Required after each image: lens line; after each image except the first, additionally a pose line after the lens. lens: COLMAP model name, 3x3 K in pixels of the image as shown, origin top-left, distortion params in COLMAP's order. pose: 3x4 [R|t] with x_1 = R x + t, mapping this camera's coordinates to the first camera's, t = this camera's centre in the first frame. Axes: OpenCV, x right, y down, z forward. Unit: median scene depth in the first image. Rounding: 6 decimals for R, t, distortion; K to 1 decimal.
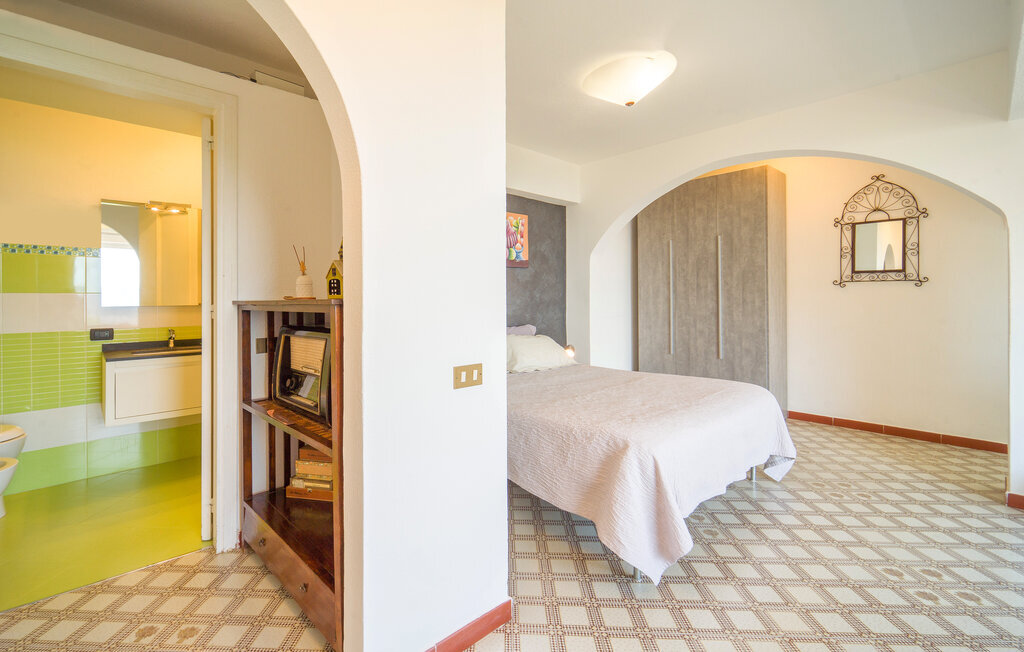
lens RADIAL K [[436.1, 0, 512.2], [0, 436.1, 300.6], [0, 0, 1]] dist [-0.001680, -0.000159]
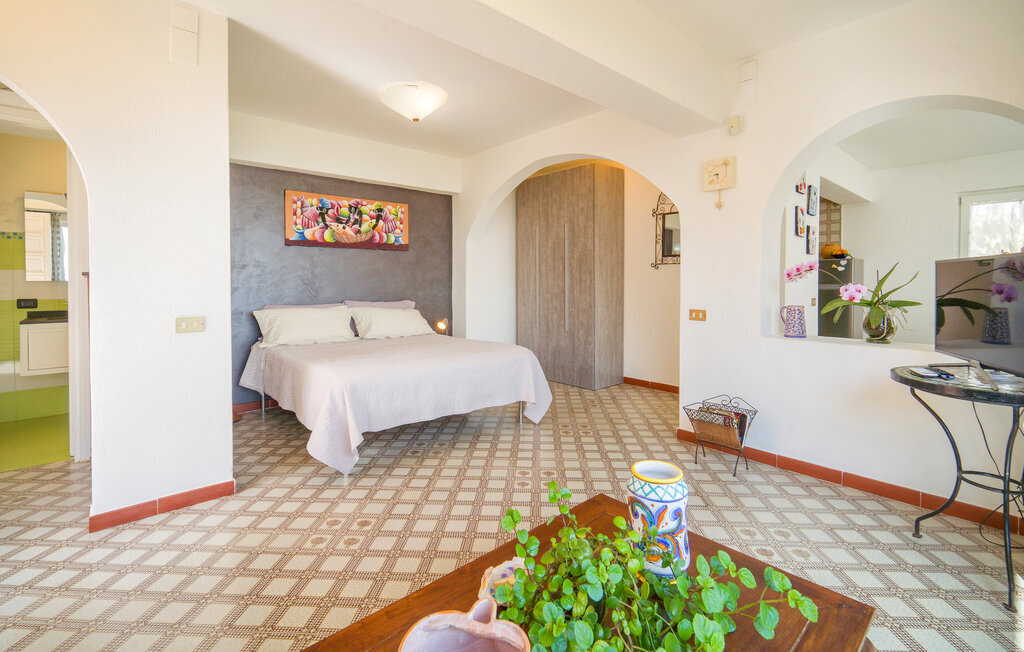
lens RADIAL K [[444.4, 0, 516.5], [0, 444.4, 293.5], [0, 0, 1]] dist [0.000040, -0.000030]
pose [[0.999681, 0.007755, -0.024030, 0.380339], [-0.007168, 0.999676, 0.024426, 0.007721], [0.024212, -0.024246, 0.999413, -0.174319]]
